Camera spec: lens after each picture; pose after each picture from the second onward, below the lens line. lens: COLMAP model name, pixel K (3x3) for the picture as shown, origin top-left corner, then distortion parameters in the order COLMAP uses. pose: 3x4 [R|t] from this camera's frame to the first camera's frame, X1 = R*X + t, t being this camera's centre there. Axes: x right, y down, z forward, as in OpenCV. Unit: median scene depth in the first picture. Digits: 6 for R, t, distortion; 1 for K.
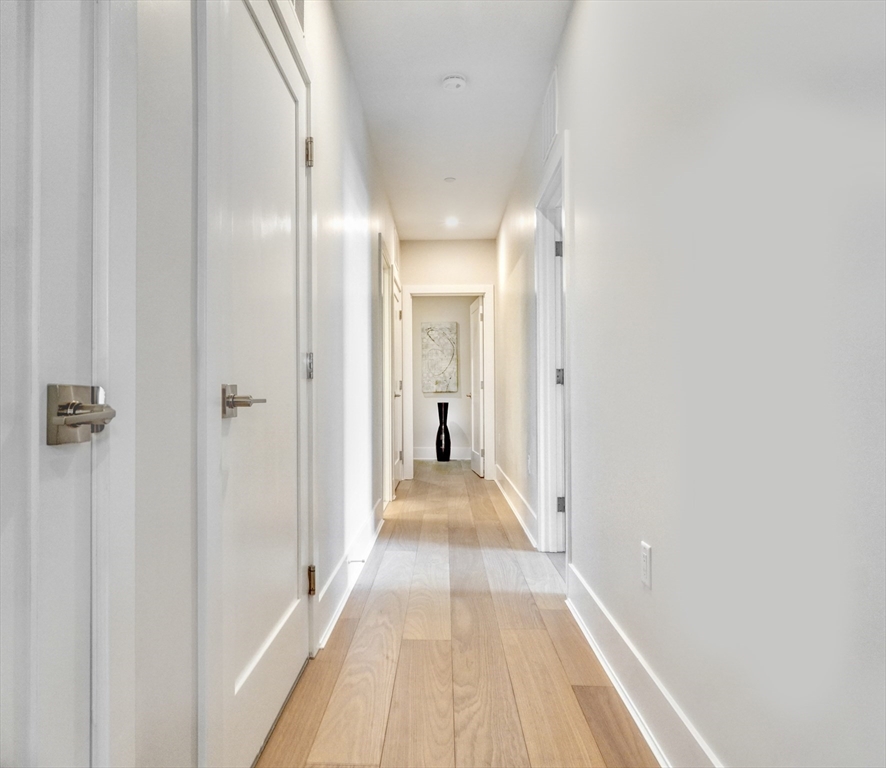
lens RADIAL K [[561.6, 0, 443.0], [0, 561.6, 384.0], [0, 0, 1]] dist [0.000009, -0.000010]
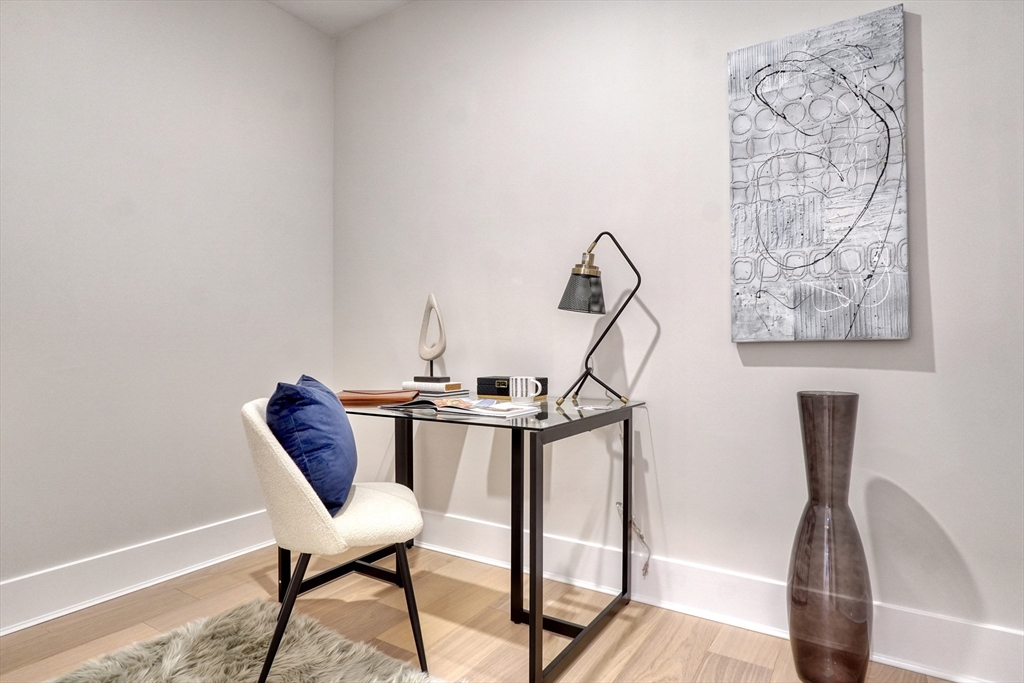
lens RADIAL K [[569.4, 0, 512.0], [0, 569.4, 341.5], [0, 0, 1]] dist [-0.008431, -0.000421]
pose [[0.849046, -0.001716, -0.528316, 0.011437], [0.009765, 0.999875, 0.012446, 0.010342], [0.528229, -0.015726, 0.848956, 0.744532]]
